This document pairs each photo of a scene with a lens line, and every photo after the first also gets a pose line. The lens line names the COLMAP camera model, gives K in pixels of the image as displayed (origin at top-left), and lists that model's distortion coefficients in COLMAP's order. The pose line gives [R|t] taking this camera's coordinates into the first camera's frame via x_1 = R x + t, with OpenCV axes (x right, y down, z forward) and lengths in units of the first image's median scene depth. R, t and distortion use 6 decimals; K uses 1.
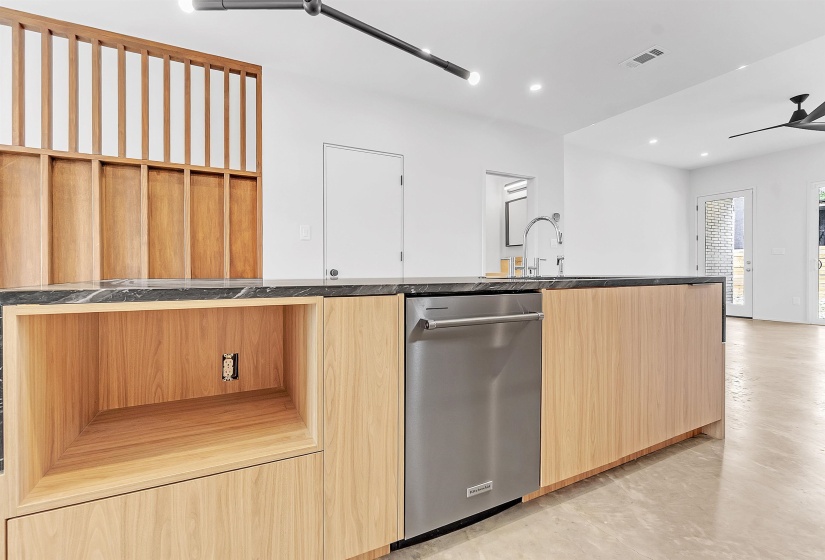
lens RADIAL K [[361.8, 0, 403.7], [0, 361.8, 272.6], [0, 0, 1]] dist [-0.005158, 0.000805]
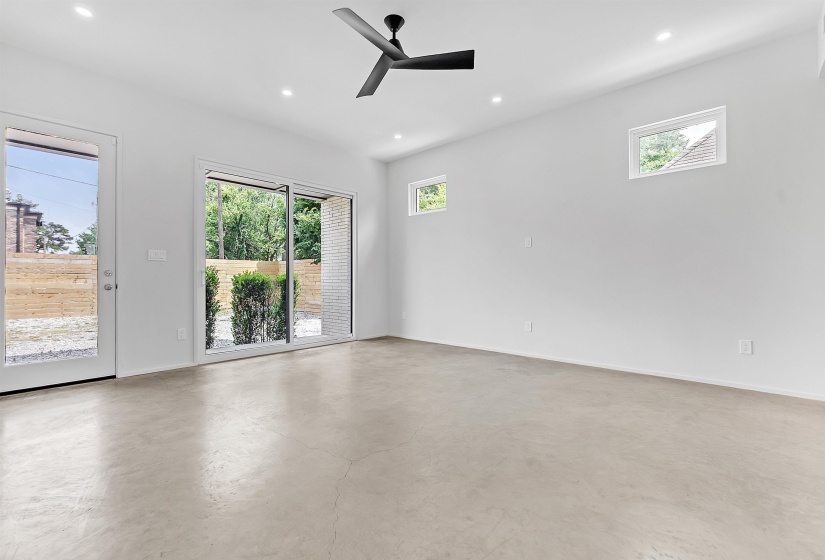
lens RADIAL K [[361.8, 0, 407.2], [0, 361.8, 278.1], [0, 0, 1]] dist [-0.005158, 0.000805]
pose [[-0.349107, 0.004226, 0.937073, 1.250847], [0.009866, 0.999951, -0.000834, -0.061990], [-0.937031, 0.008954, -0.349132, 3.092951]]
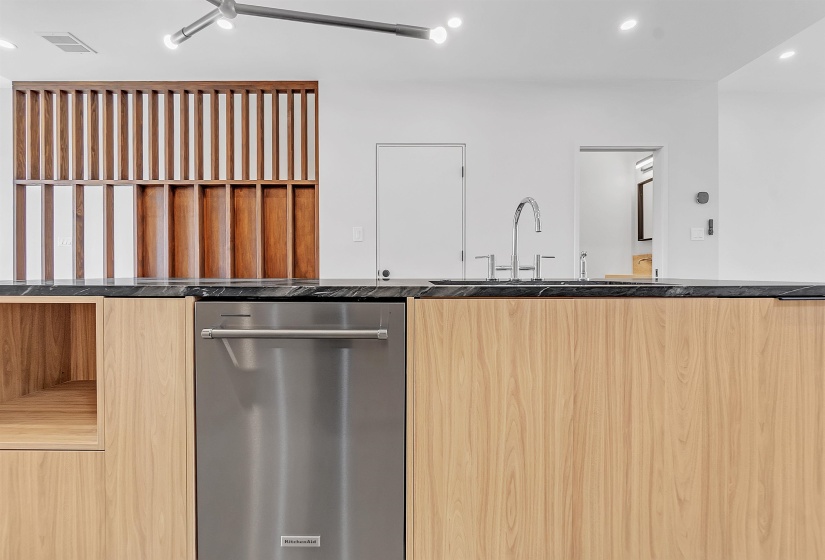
lens RADIAL K [[361.8, 0, 410.5], [0, 361.8, 273.2], [0, 0, 1]] dist [-0.005158, 0.000805]
pose [[0.897575, 0.004701, -0.440837, 0.566303], [-0.005548, 0.999984, -0.000632, -0.001894], [0.440827, 0.003013, 0.897587, 0.275295]]
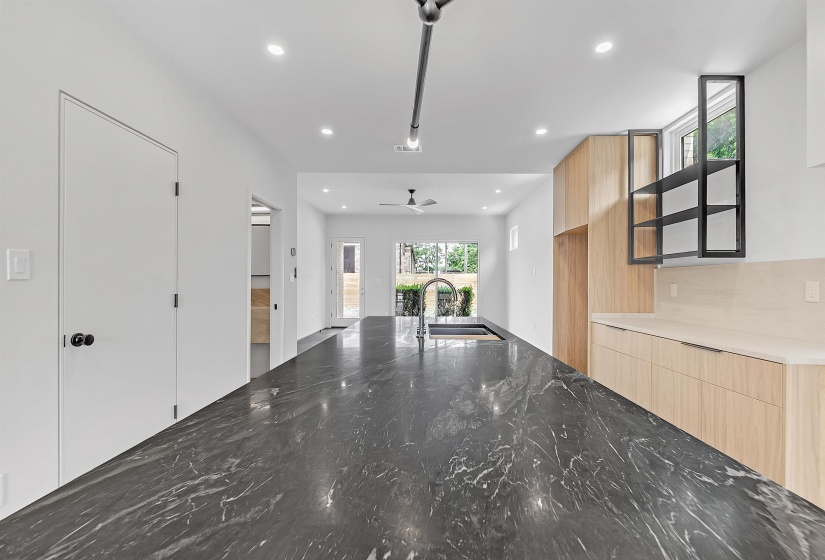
lens RADIAL K [[361.8, 0, 416.7], [0, 361.8, 282.5], [0, 0, 1]] dist [-0.005158, 0.000805]
pose [[0.465169, 0.008621, 0.885180, -0.810398], [-0.000108, 0.999953, -0.009682, -0.150477], [-0.885222, 0.004408, 0.465148, 0.589419]]
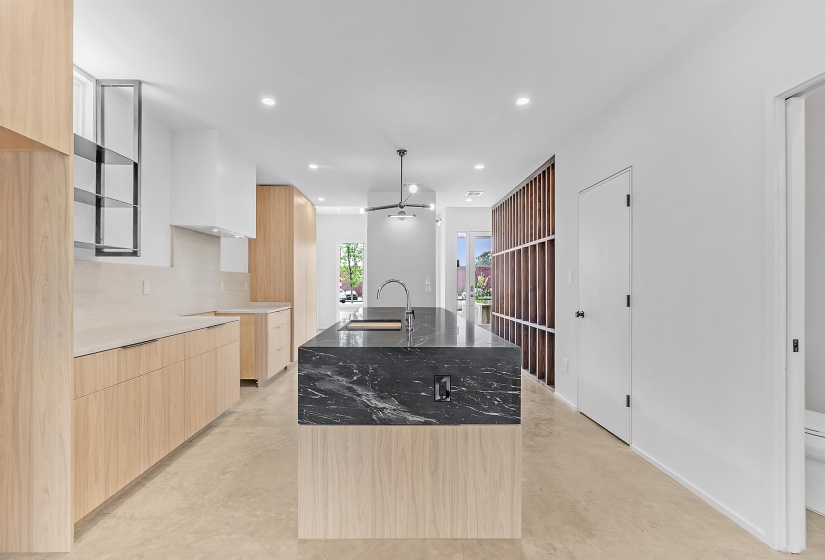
lens RADIAL K [[361.8, 0, 401.5], [0, 361.8, 285.4], [0, 0, 1]] dist [-0.005158, 0.000805]
pose [[-0.431476, 0.002722, -0.902121, 1.813924], [-0.007775, 0.999947, 0.006736, -0.165019], [0.902091, 0.009920, -0.431432, 1.848964]]
